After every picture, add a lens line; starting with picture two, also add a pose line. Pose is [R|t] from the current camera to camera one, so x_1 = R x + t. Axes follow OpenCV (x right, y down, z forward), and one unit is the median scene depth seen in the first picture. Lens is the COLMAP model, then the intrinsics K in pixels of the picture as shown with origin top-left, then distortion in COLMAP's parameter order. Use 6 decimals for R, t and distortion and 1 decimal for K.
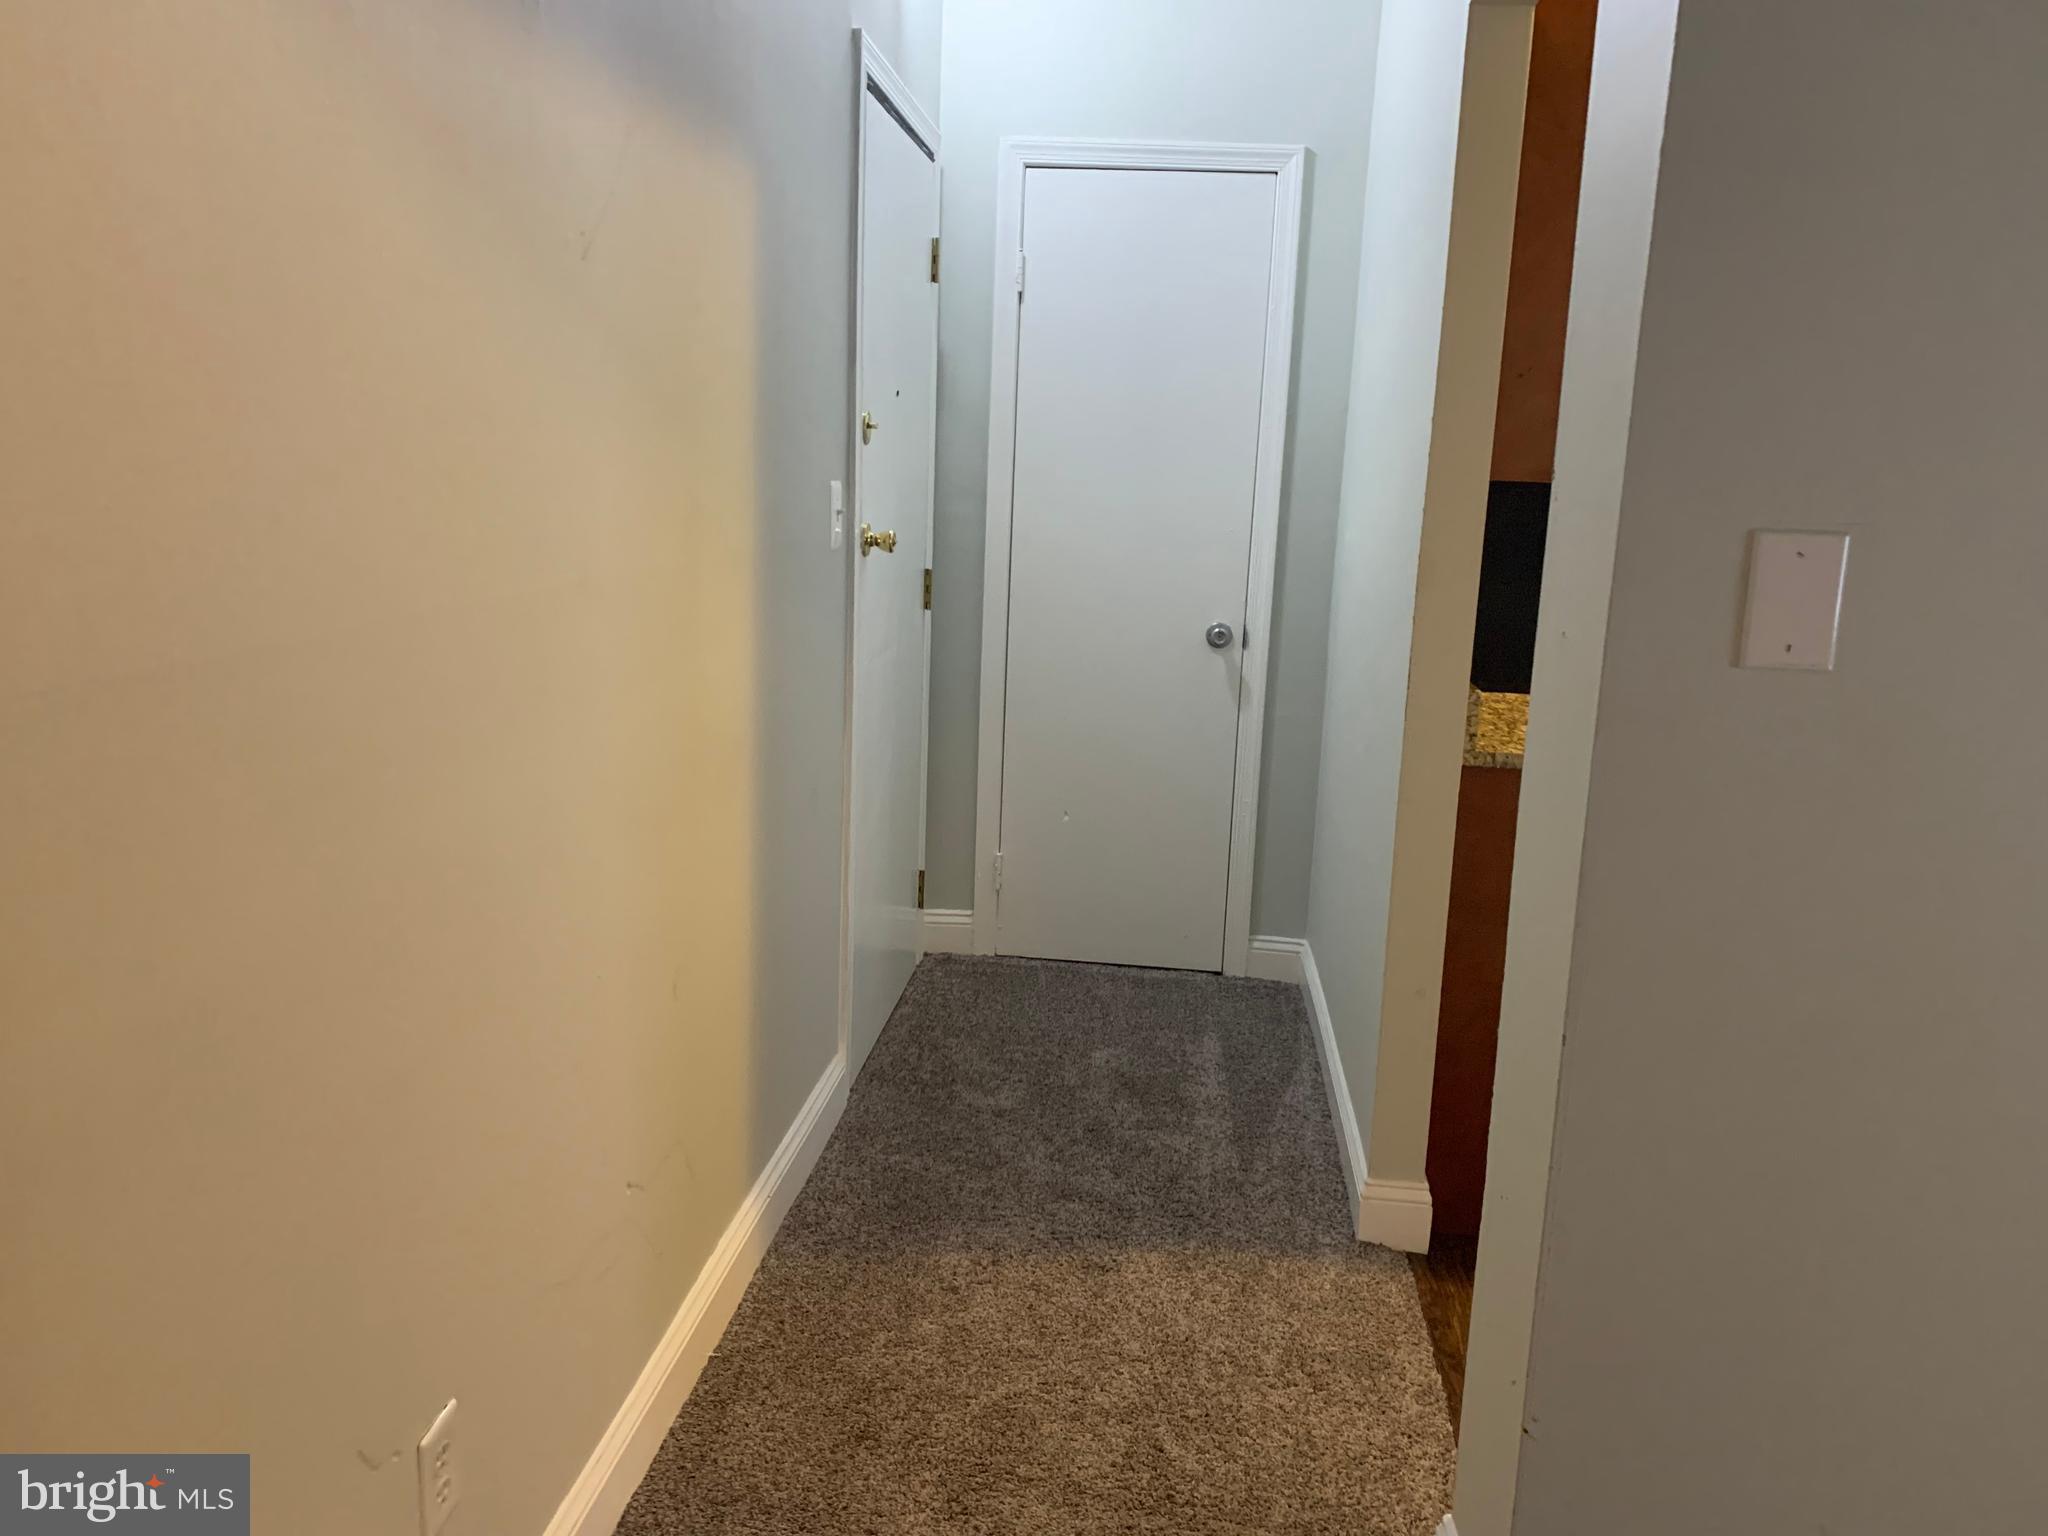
lens RADIAL K [[1511.4, 0, 1014.5], [0, 1511.4, 737.8], [0, 0, 1]] dist [0.168263, -0.391853]
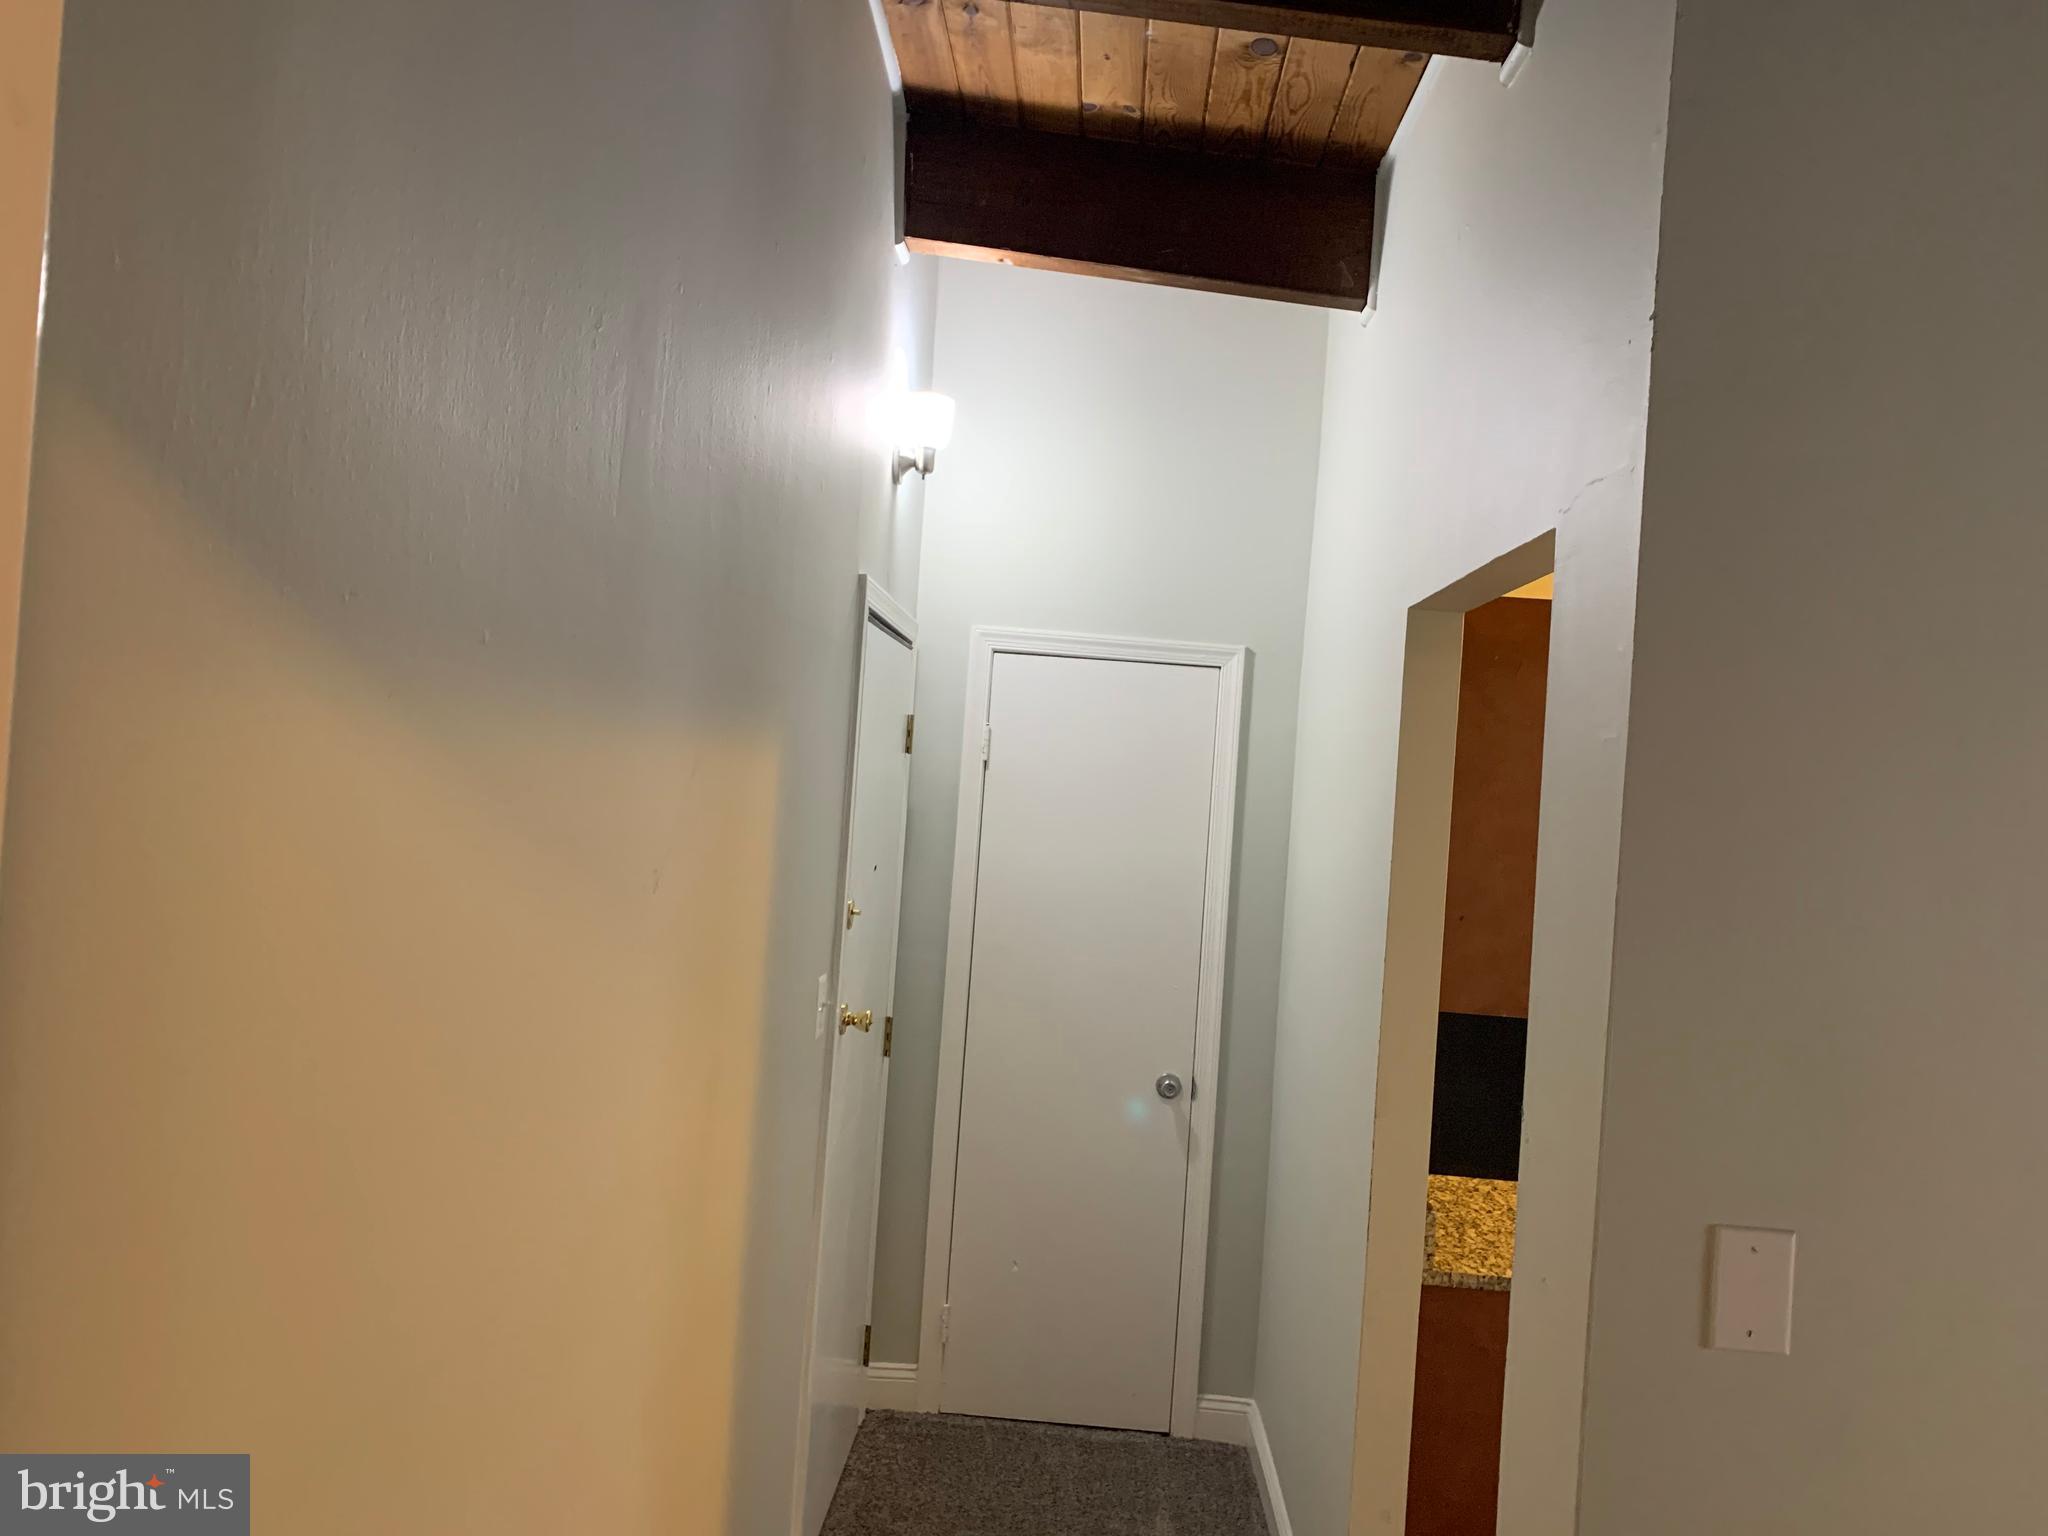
lens RADIAL K [[1521.9, 0, 1017.3], [0, 1521.9, 737.3], [0, 0, 1]] dist [0.009189, -0.008580]
pose [[0.997438, 0.033799, 0.063052, -0.041425], [-0.020283, 0.978798, -0.203820, -0.088063], [-0.068604, 0.202019, 0.976976, -0.050971]]
